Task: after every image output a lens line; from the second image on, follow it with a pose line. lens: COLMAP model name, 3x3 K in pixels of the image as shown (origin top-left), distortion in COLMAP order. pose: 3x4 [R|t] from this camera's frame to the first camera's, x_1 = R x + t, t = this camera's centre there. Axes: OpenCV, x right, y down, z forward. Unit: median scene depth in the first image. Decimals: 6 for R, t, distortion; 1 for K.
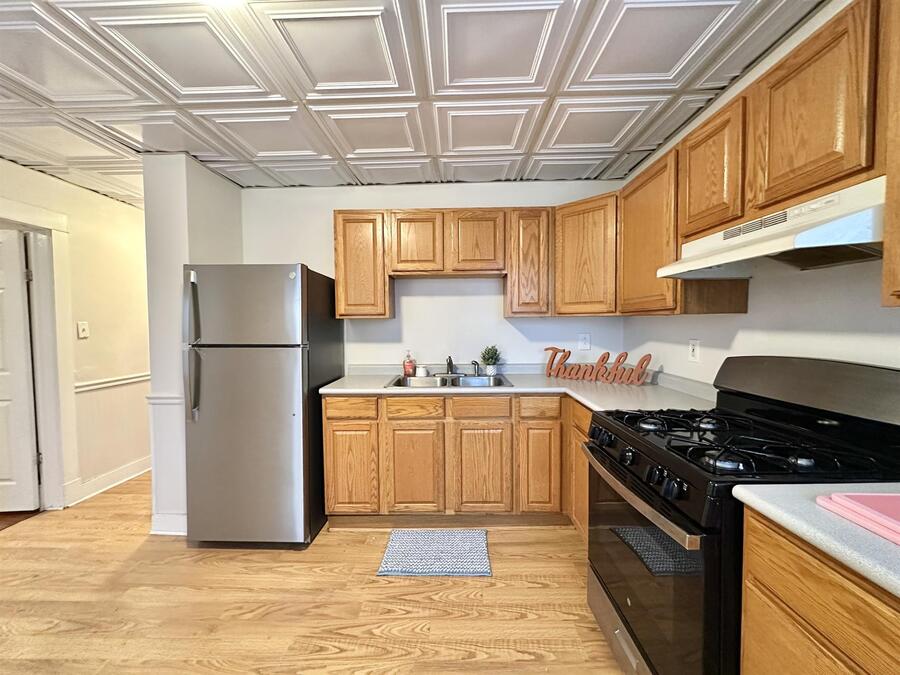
lens RADIAL K [[362.0, 0, 450.0], [0, 362.0, 337.5], [0, 0, 1]] dist [-0.000938, 0.000315]
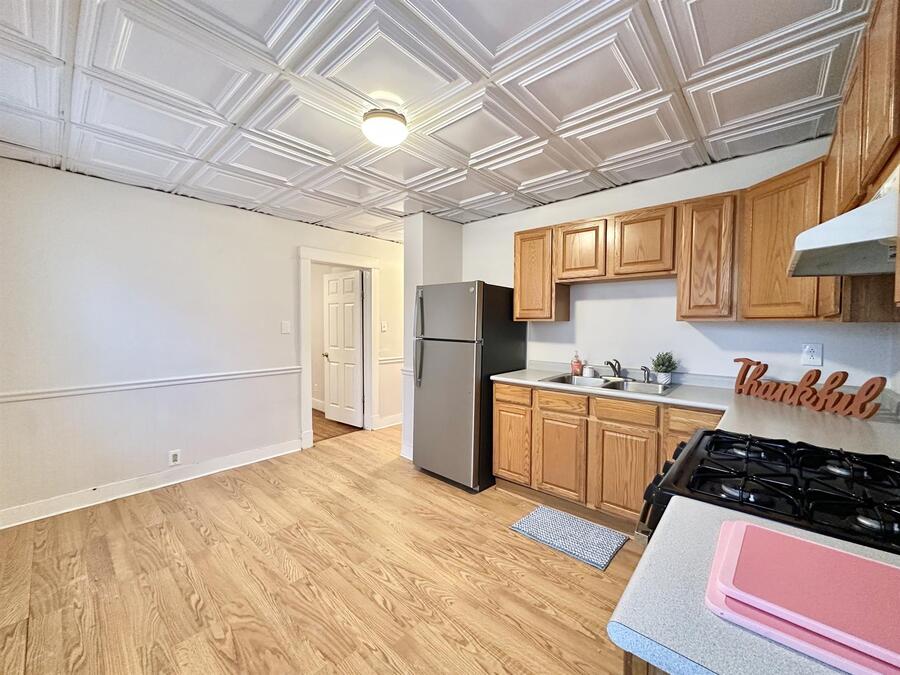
lens RADIAL K [[362.0, 0, 450.0], [0, 362.0, 337.5], [0, 0, 1]] dist [-0.000938, 0.000315]
pose [[0.756745, 0.038883, -0.652553, 0.357062], [-0.036893, 0.999179, 0.016755, -0.010705], [0.652669, 0.011395, 0.757558, -0.071050]]
